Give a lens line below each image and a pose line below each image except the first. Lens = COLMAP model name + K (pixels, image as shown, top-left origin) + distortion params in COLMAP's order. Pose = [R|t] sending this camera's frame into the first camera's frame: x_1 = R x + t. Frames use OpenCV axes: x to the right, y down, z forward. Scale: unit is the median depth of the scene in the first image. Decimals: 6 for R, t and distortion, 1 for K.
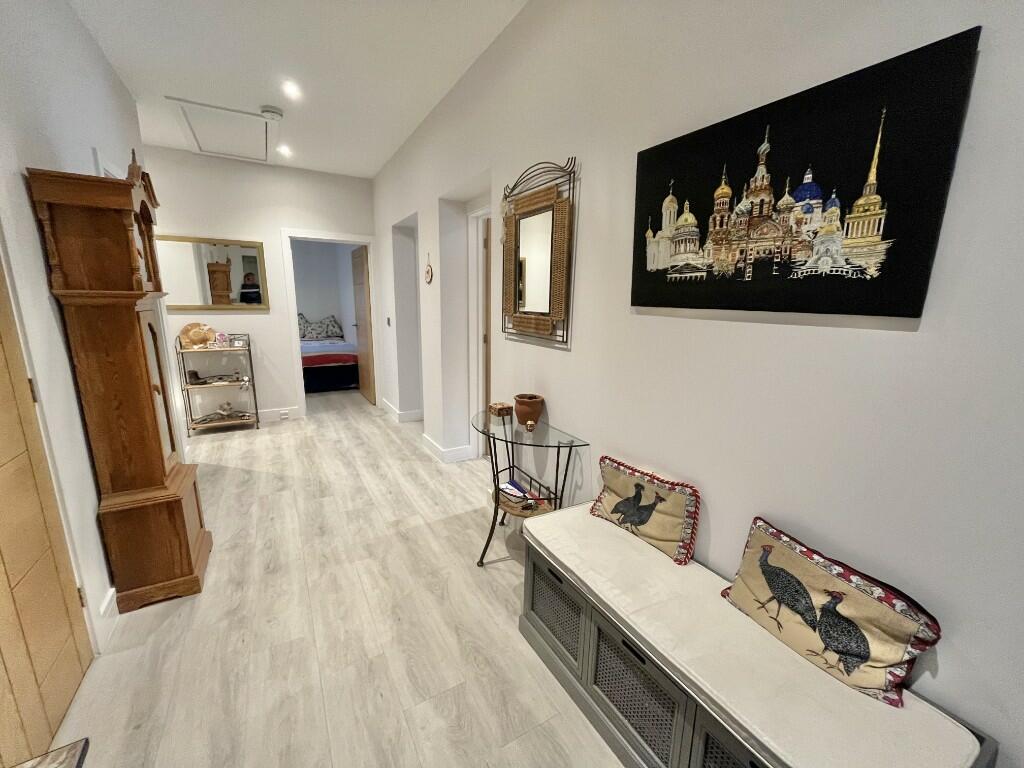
lens RADIAL K [[410.3, 0, 511.6], [0, 410.3, 386.0], [0, 0, 1]] dist [-0.000432, -0.000085]
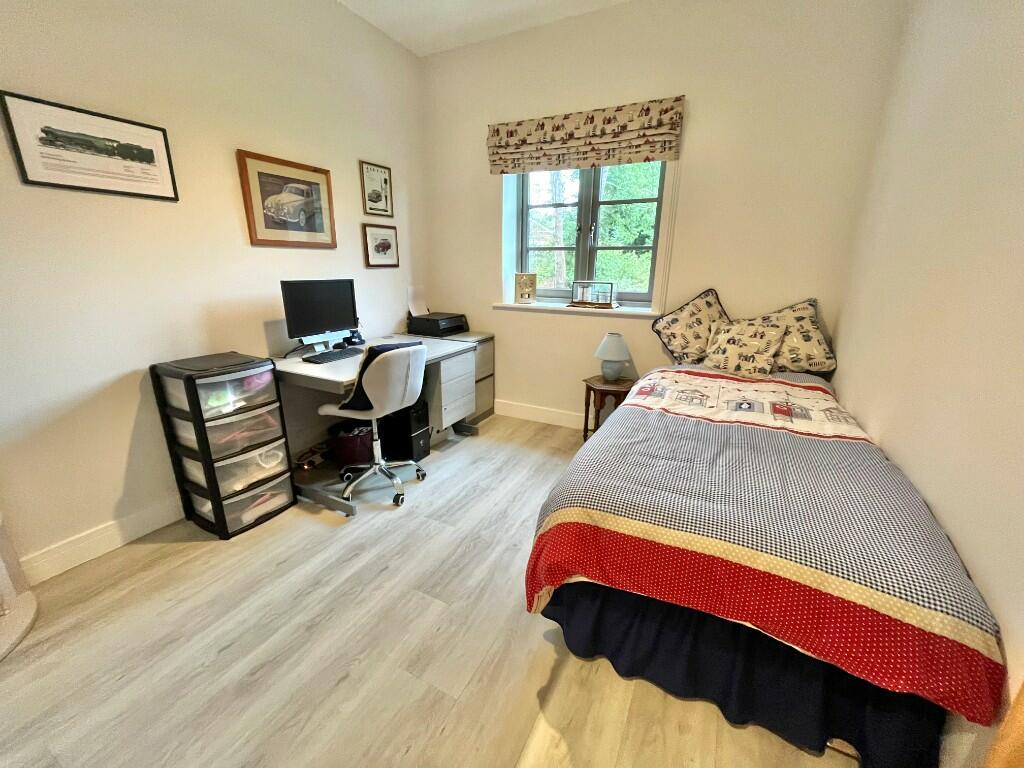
lens RADIAL K [[410.3, 0, 511.5], [0, 410.3, 383.4], [0, 0, 1]] dist [-0.000432, -0.000085]
pose [[0.539793, 0.231360, -0.809380, -0.301277], [-0.176533, 0.971222, 0.159888, -0.122841], [0.823079, 0.056576, 0.565102, 0.659485]]
